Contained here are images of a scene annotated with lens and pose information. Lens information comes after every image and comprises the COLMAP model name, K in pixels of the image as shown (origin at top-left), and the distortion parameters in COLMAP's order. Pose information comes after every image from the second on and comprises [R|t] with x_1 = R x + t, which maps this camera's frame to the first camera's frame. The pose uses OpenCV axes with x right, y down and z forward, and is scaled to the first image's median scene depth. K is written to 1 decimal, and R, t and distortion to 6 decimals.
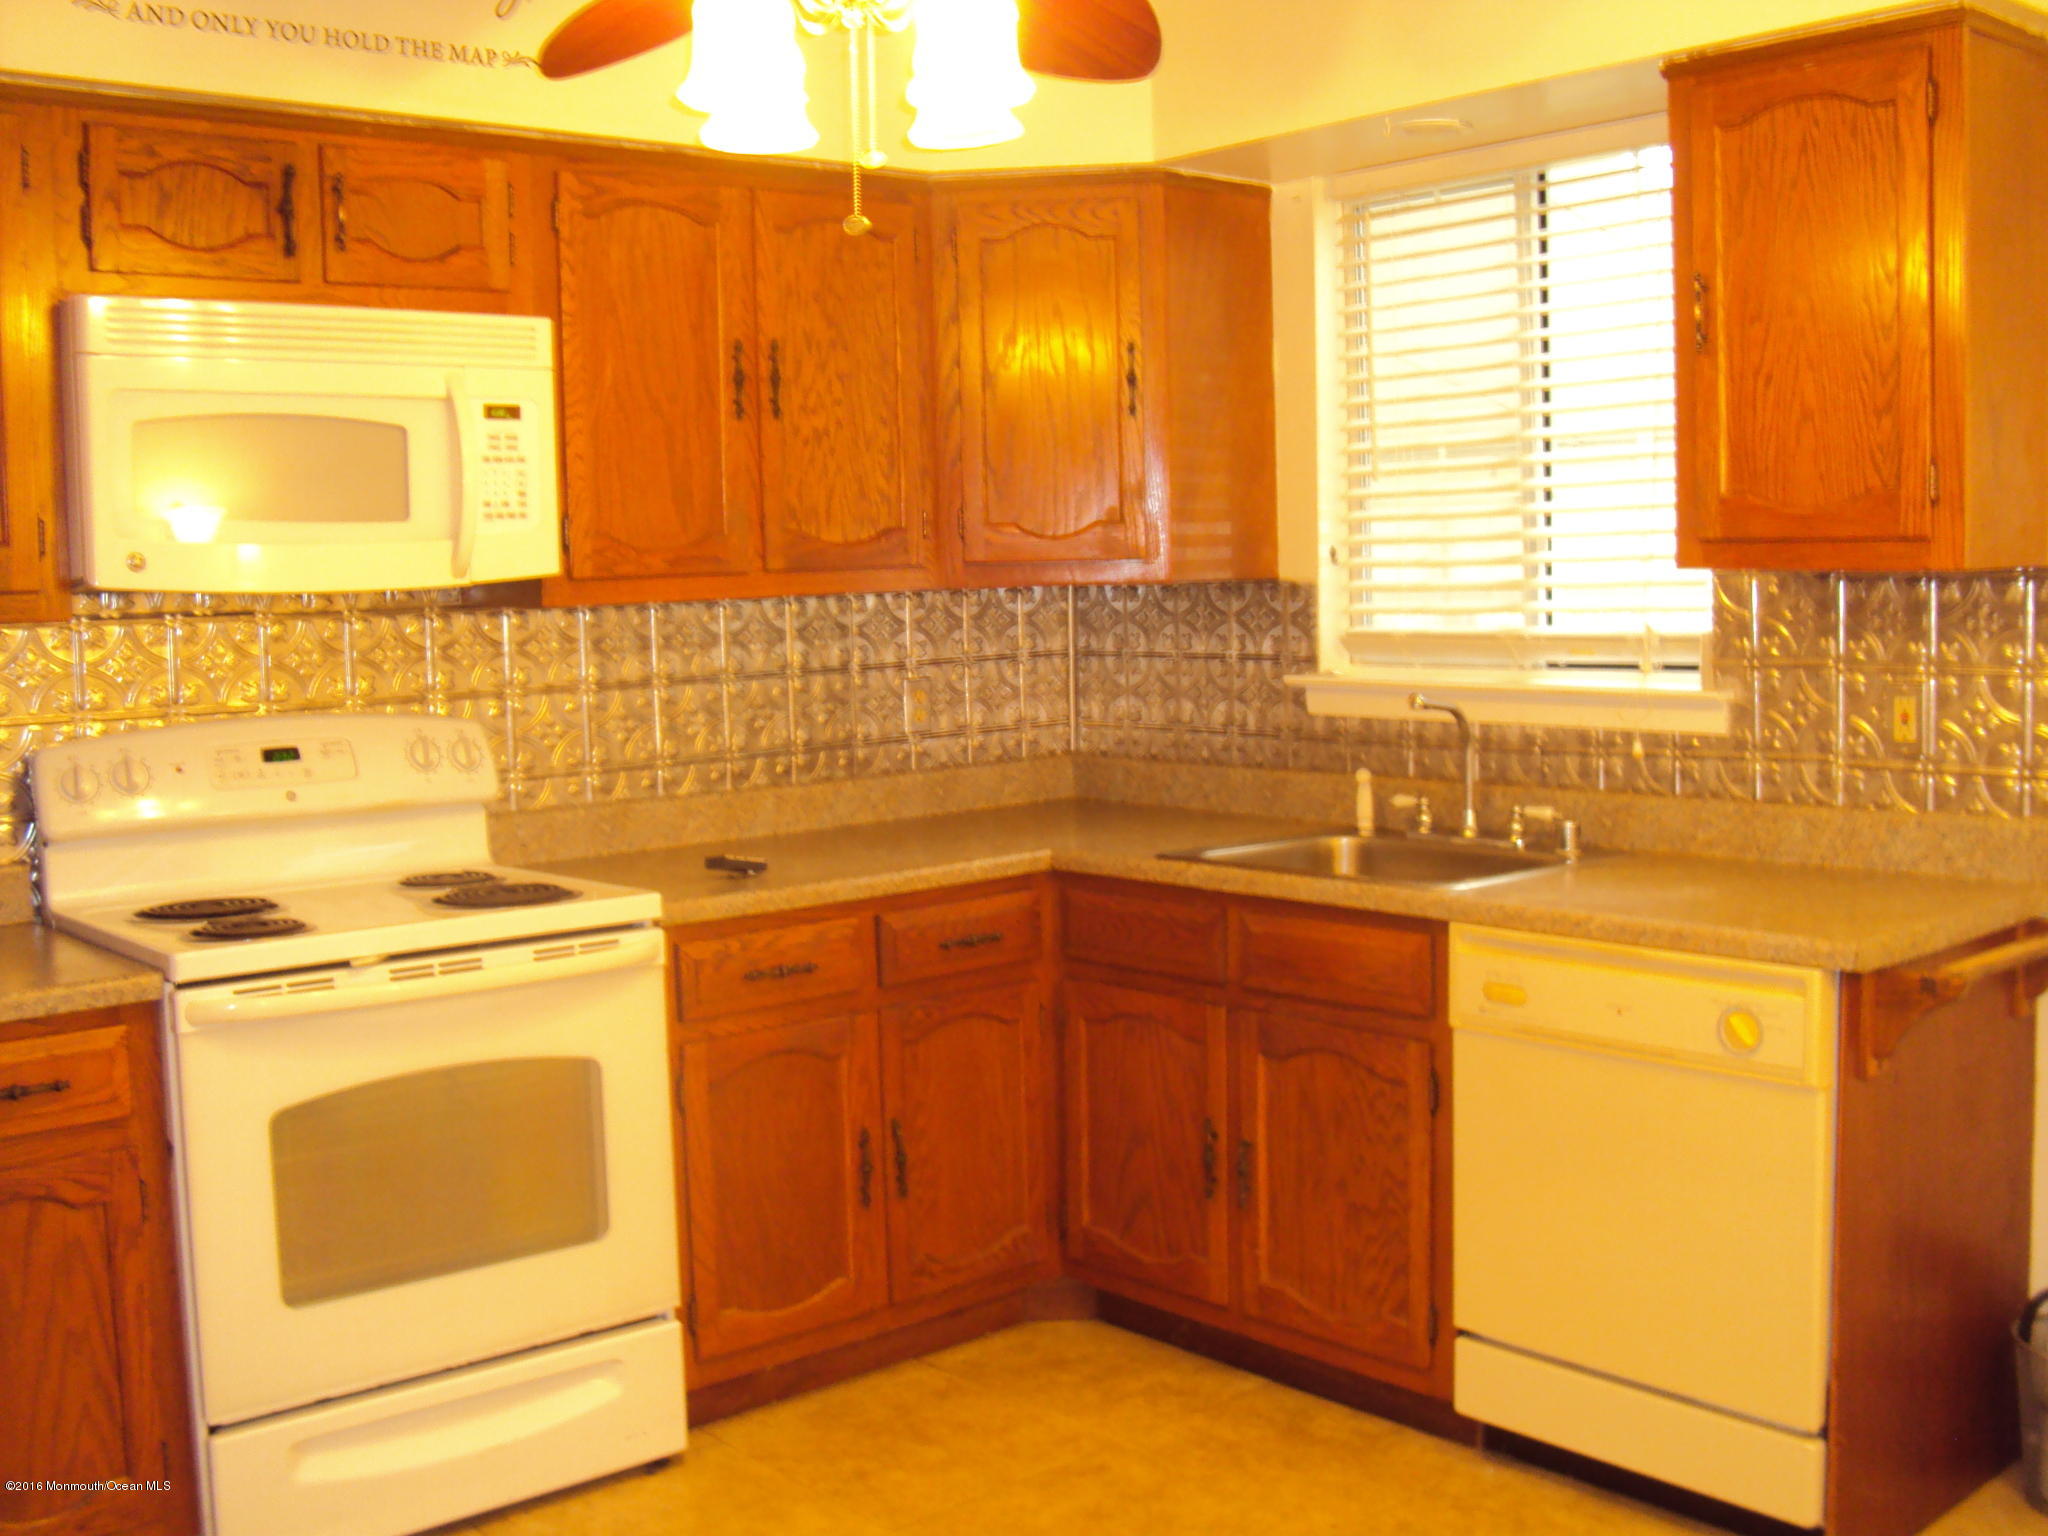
lens RADIAL K [[2084.5, 0, 1026.6], [0, 2084.5, 731.7], [0, 0, 1]] dist [-0.200144, 0.193888]
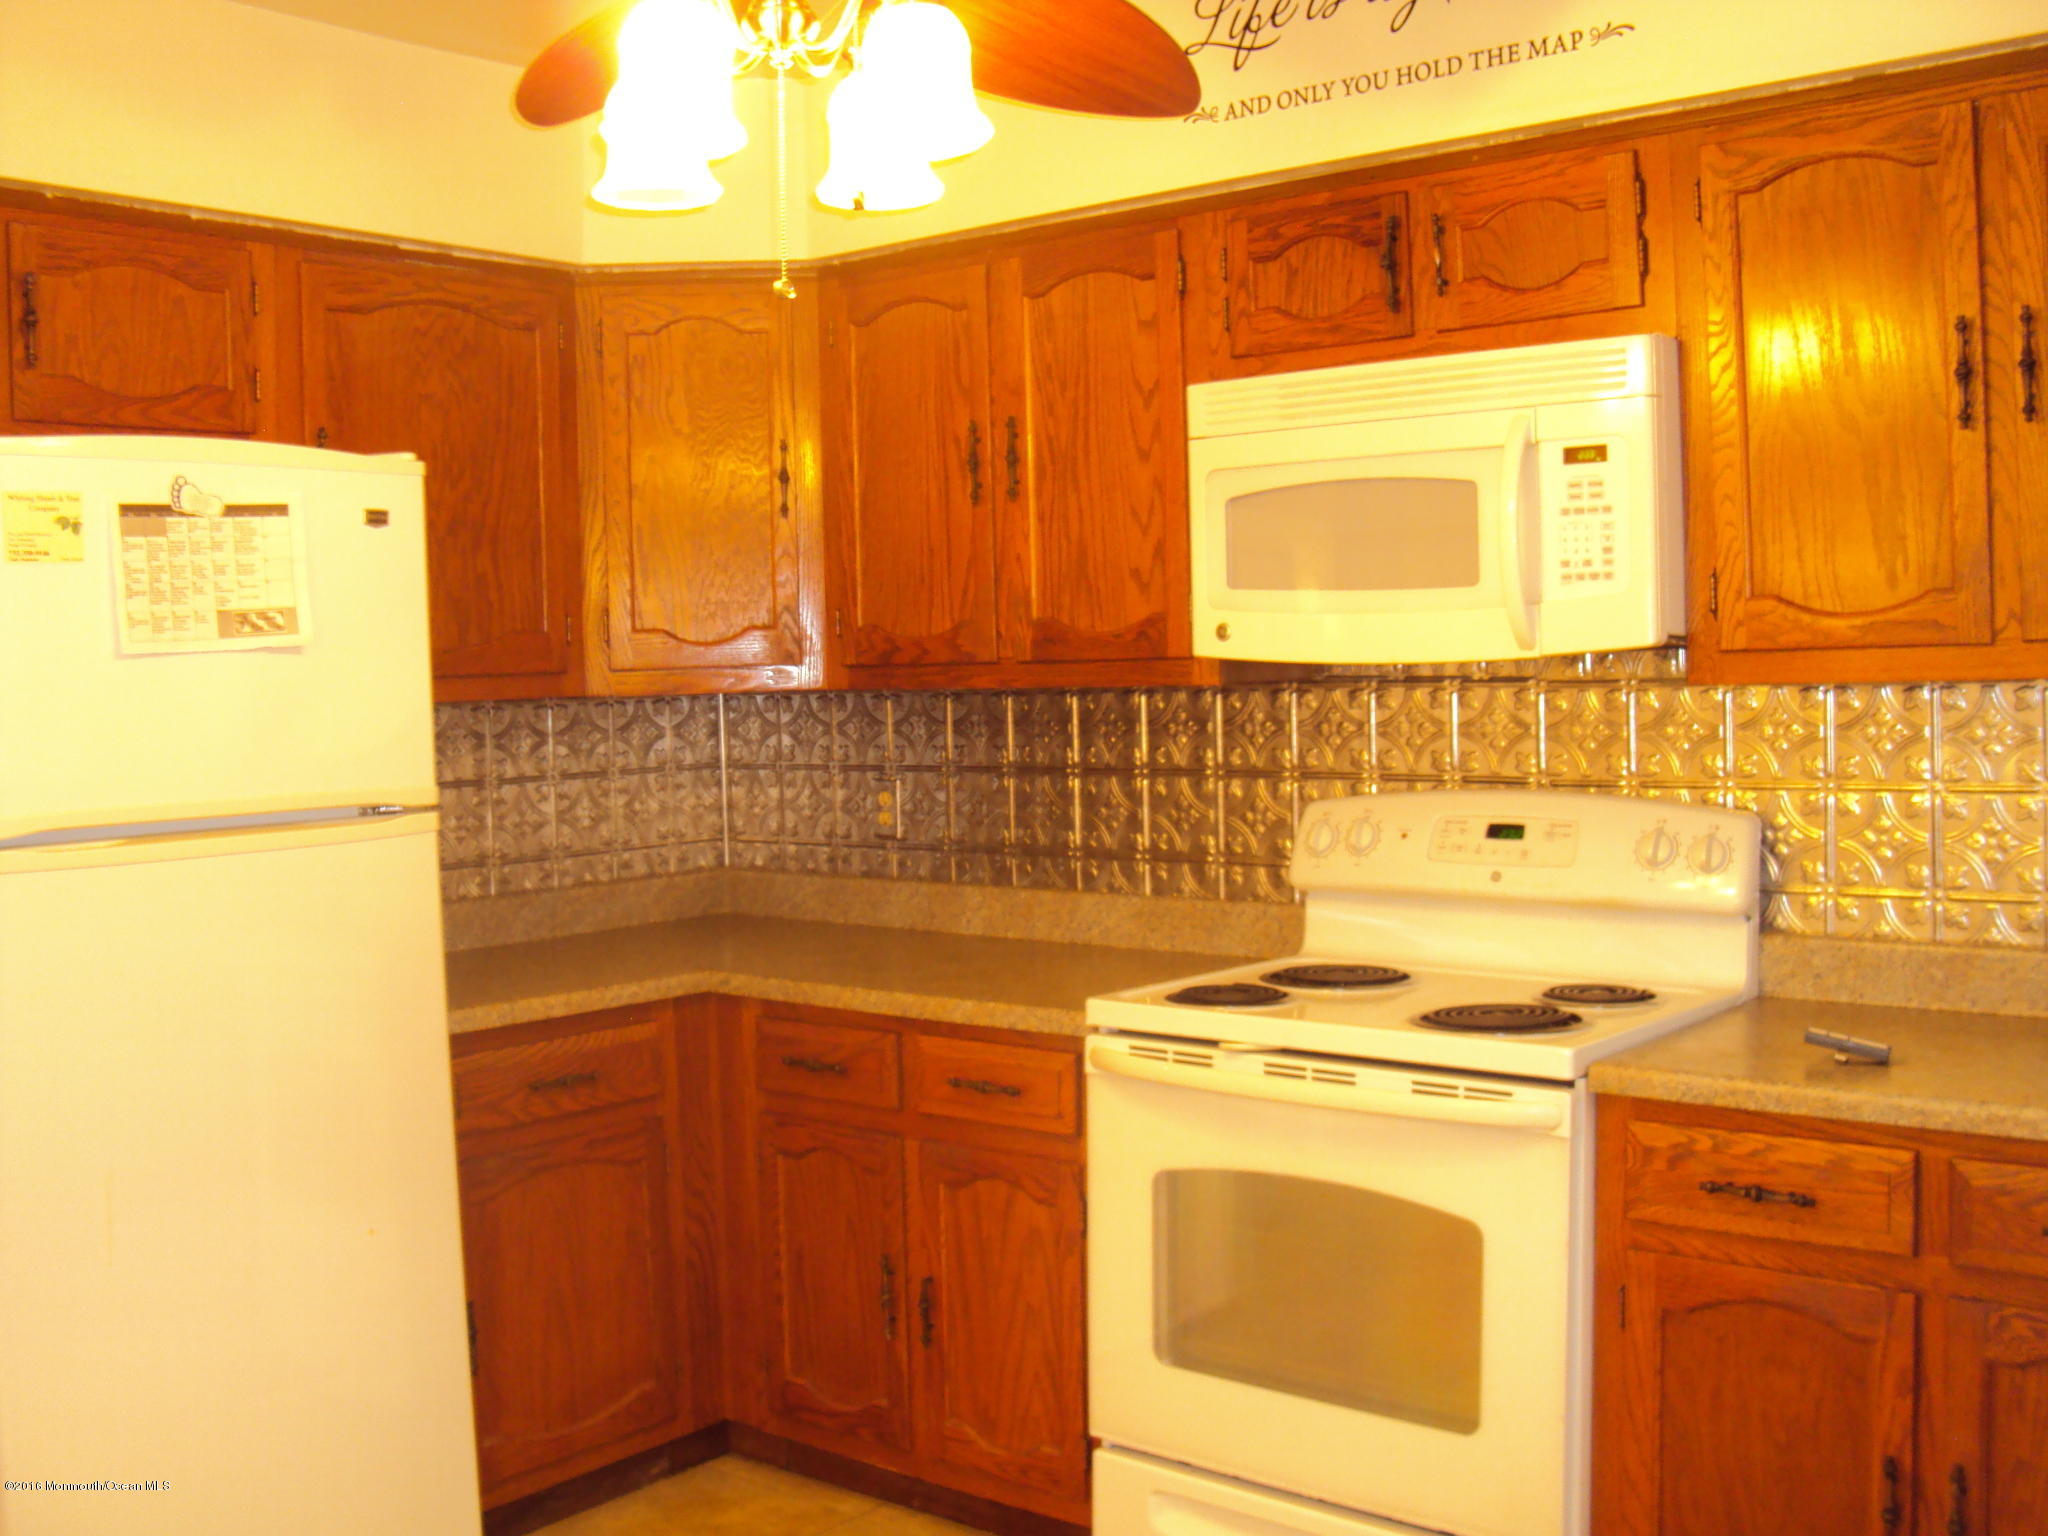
lens RADIAL K [[2084.5, 0, 1026.6], [0, 2084.5, 731.7], [0, 0, 1]] dist [-0.200144, 0.193888]
pose [[0.183605, 0.051757, -0.981637, 1.054701], [-0.061590, 0.997257, 0.041061, -0.121305], [0.981069, 0.052920, 0.186289, 1.215172]]
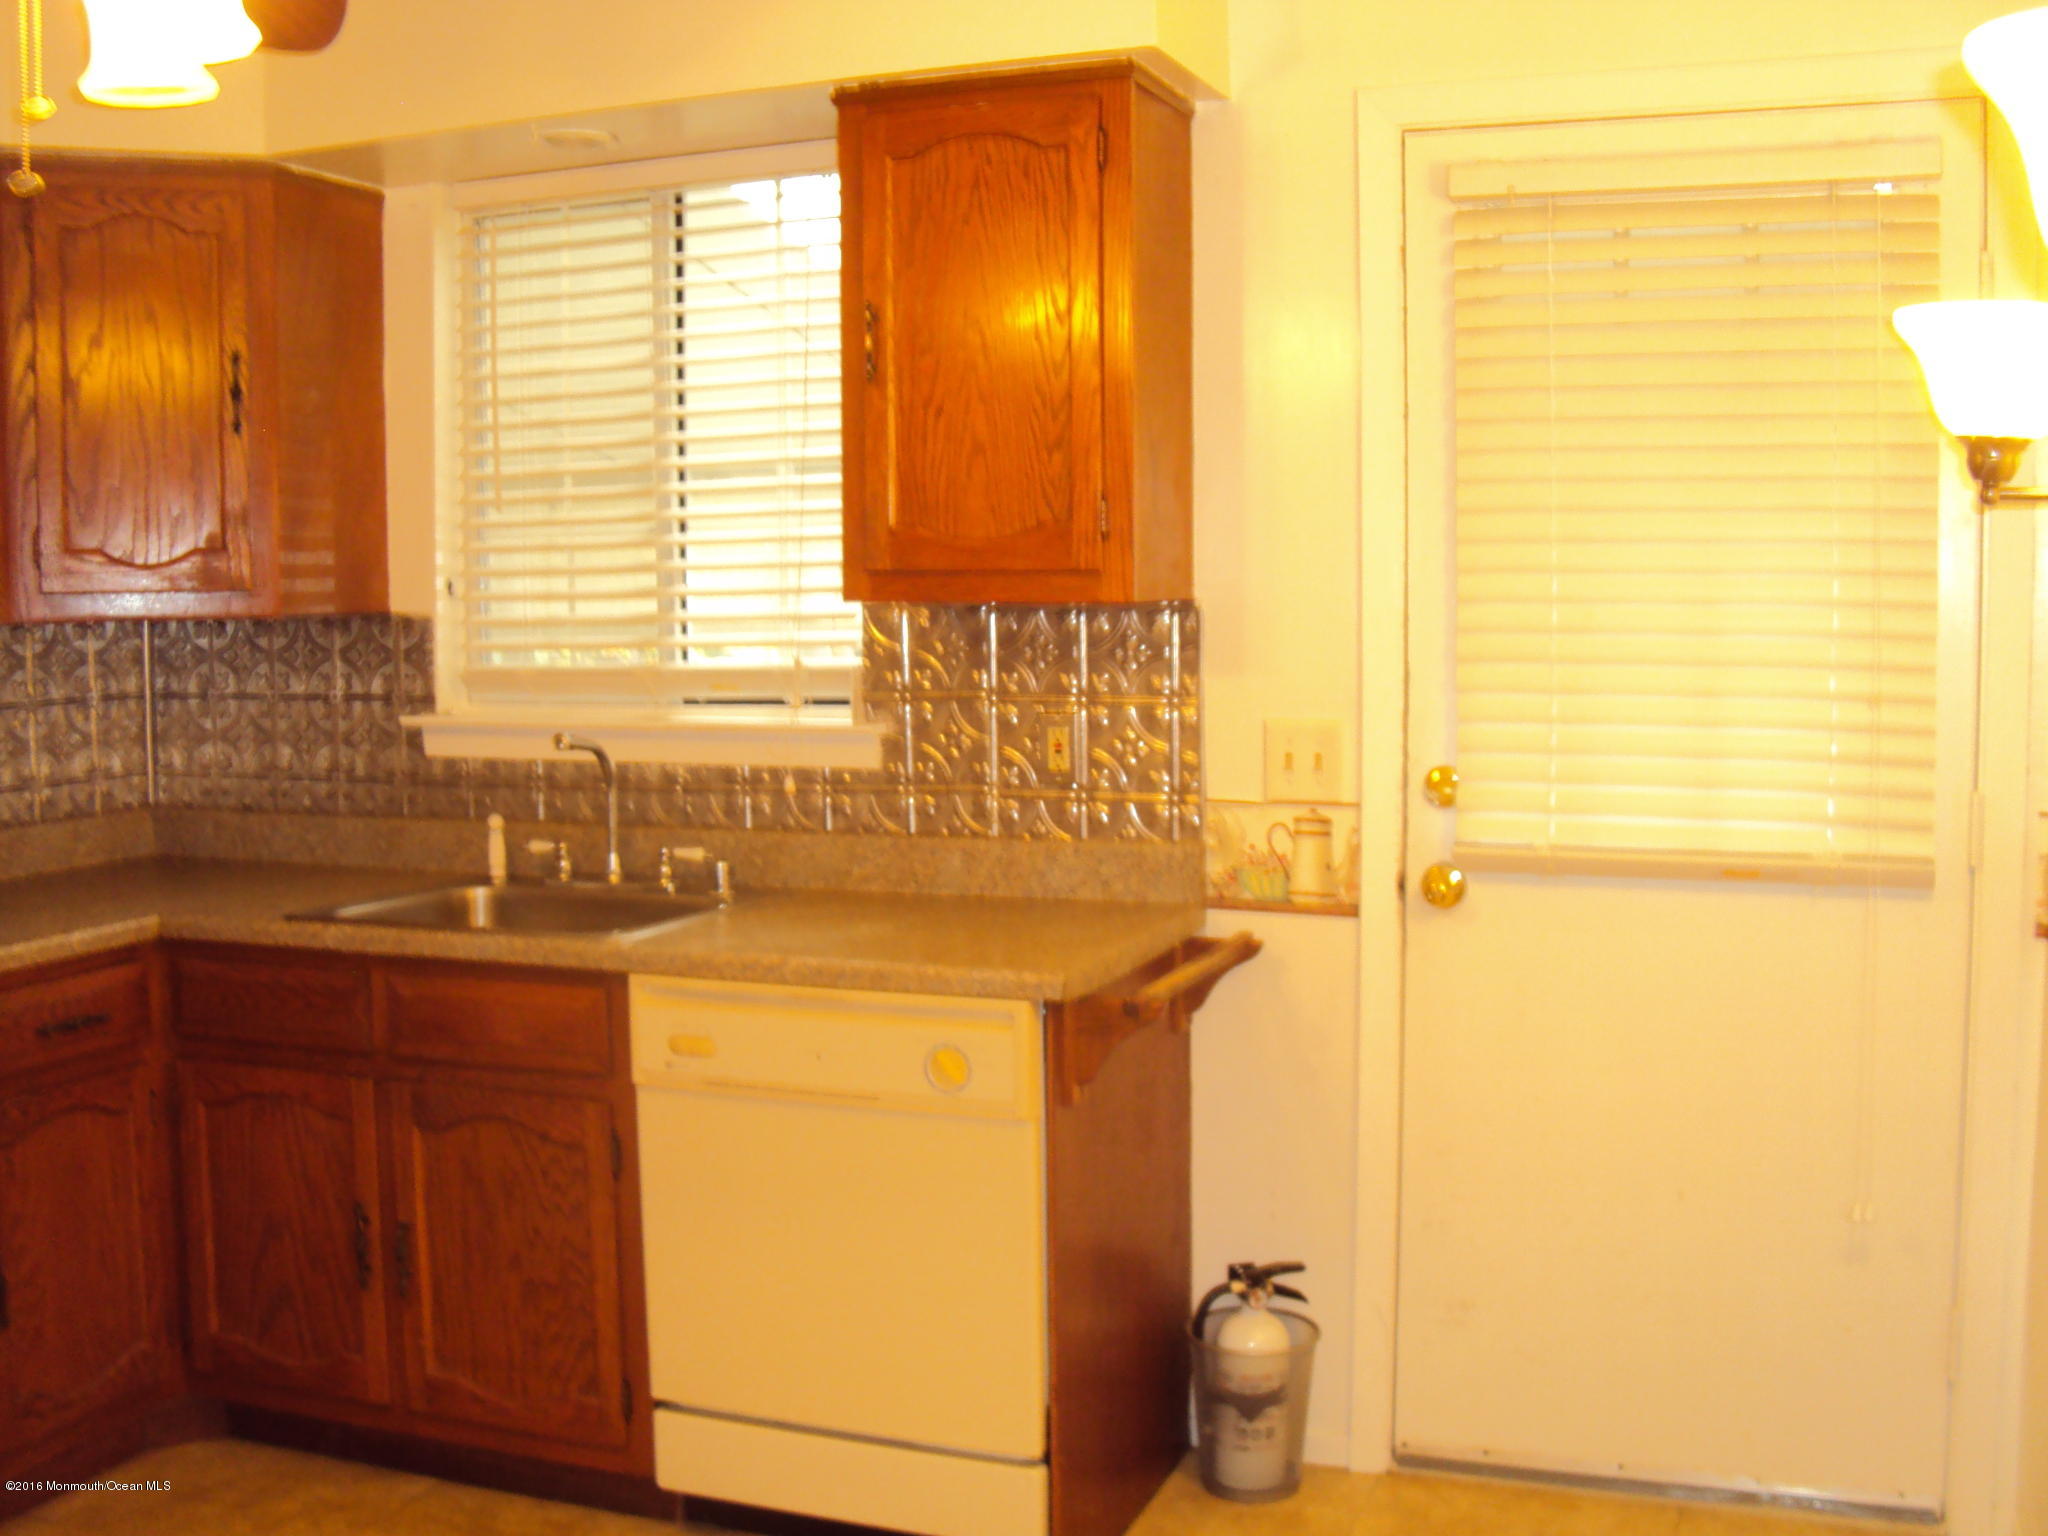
lens RADIAL K [[2084.5, 0, 1026.6], [0, 2084.5, 731.7], [0, 0, 1]] dist [-0.200144, 0.193888]
pose [[0.888978, -0.017482, 0.457616, -0.051543], [0.025466, 0.999612, -0.011283, -0.002922], [-0.457241, 0.021684, 0.889079, 0.058344]]
